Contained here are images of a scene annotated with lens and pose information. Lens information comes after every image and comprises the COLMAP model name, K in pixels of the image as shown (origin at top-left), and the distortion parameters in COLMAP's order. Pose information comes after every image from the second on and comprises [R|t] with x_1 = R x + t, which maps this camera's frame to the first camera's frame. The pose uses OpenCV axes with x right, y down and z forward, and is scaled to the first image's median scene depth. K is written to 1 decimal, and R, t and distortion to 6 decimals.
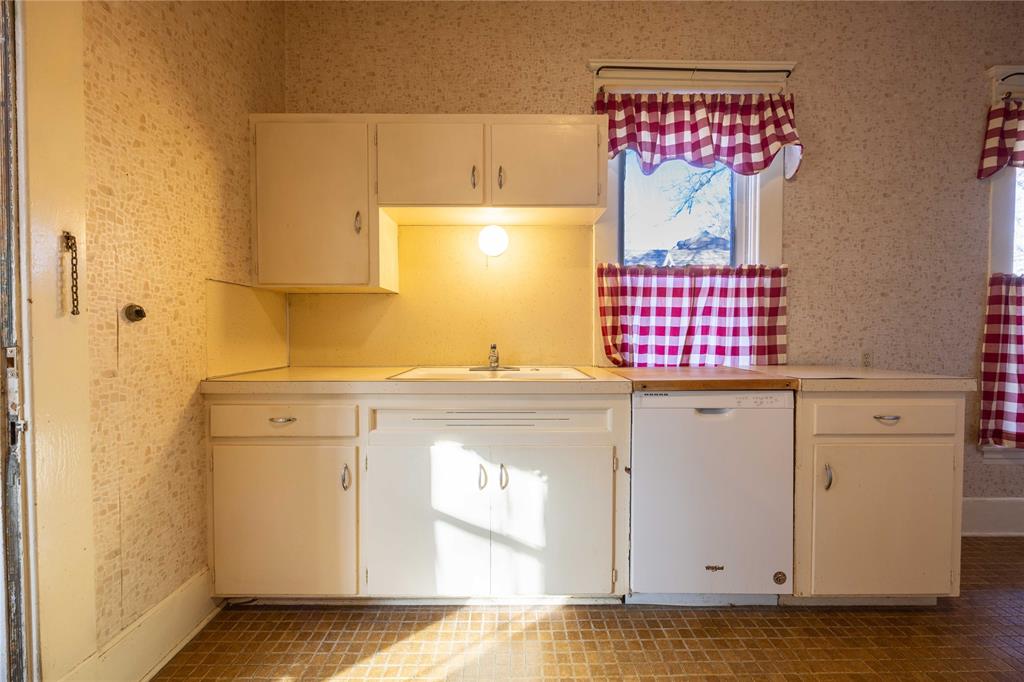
lens RADIAL K [[409.1, 0, 509.4], [0, 409.1, 341.9], [0, 0, 1]] dist [-0.002242, -0.000174]
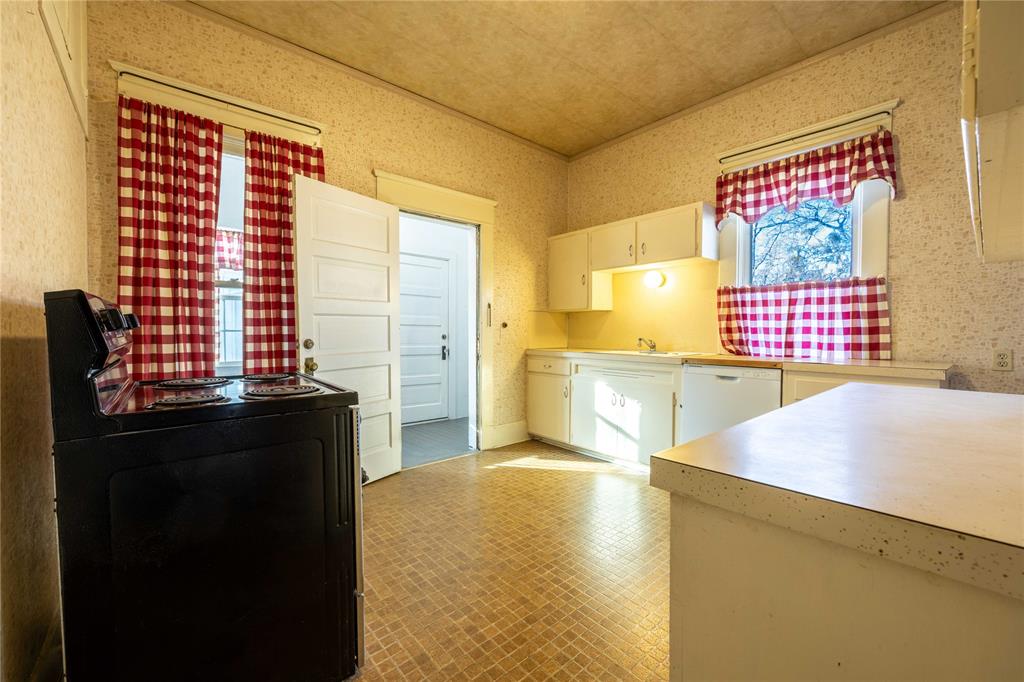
lens RADIAL K [[409.1, 0, 509.4], [0, 409.1, 341.9], [0, 0, 1]] dist [-0.002242, -0.000174]
pose [[0.641740, 0.022184, -0.766601, 0.911464], [-0.018690, 0.999737, 0.013285, 0.009500], [0.766694, 0.005803, 0.641986, -0.593252]]
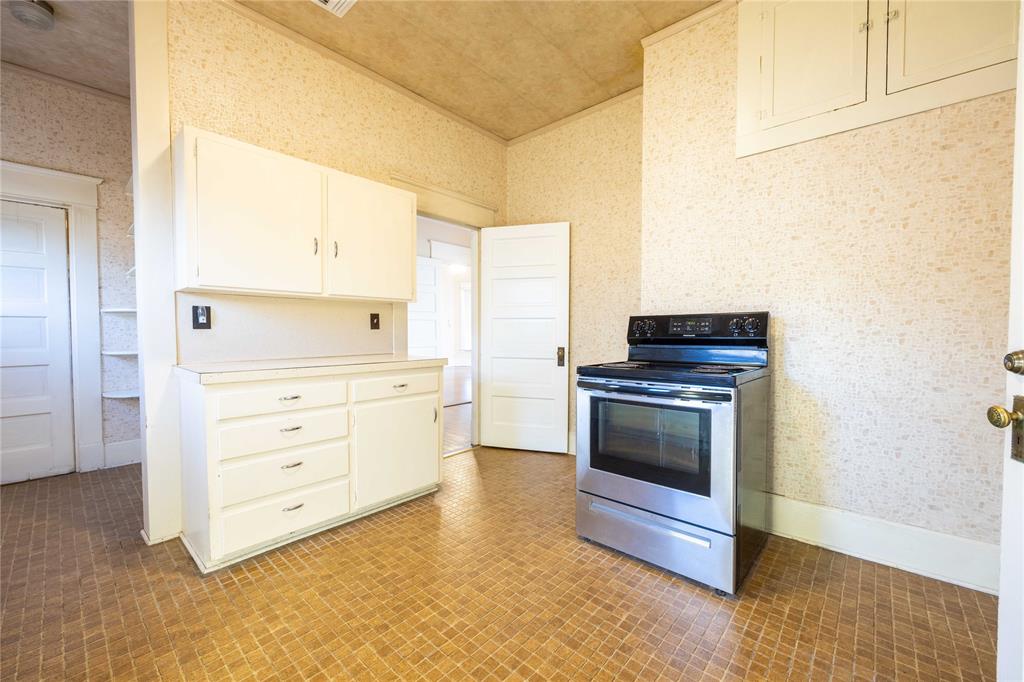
lens RADIAL K [[409.1, 0, 509.4], [0, 409.1, 341.9], [0, 0, 1]] dist [-0.002242, -0.000174]
pose [[-0.738908, -0.017723, 0.673573, -0.285776], [0.014825, 0.998984, 0.042548, -0.011700], [-0.673643, 0.041425, -0.737895, 0.516537]]
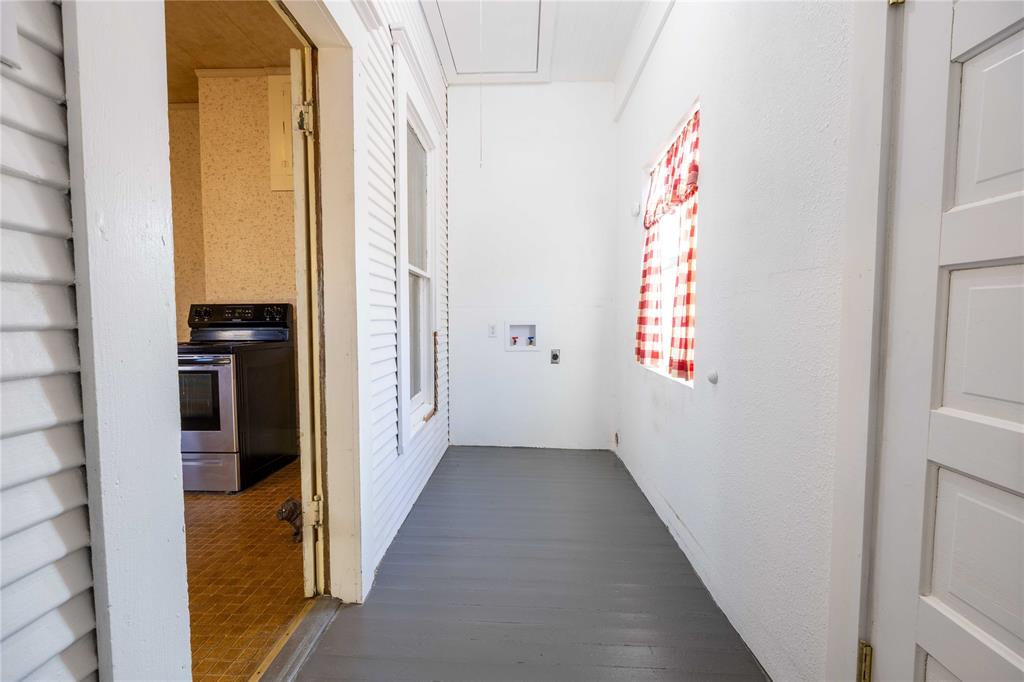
lens RADIAL K [[409.1, 0, 509.4], [0, 409.1, 341.9], [0, 0, 1]] dist [-0.002242, -0.000174]
pose [[-0.999257, -0.000873, 0.038533, -0.932803], [0.002222, 0.996776, 0.080202, -0.011697], [-0.038479, 0.080228, -0.996034, 0.790842]]
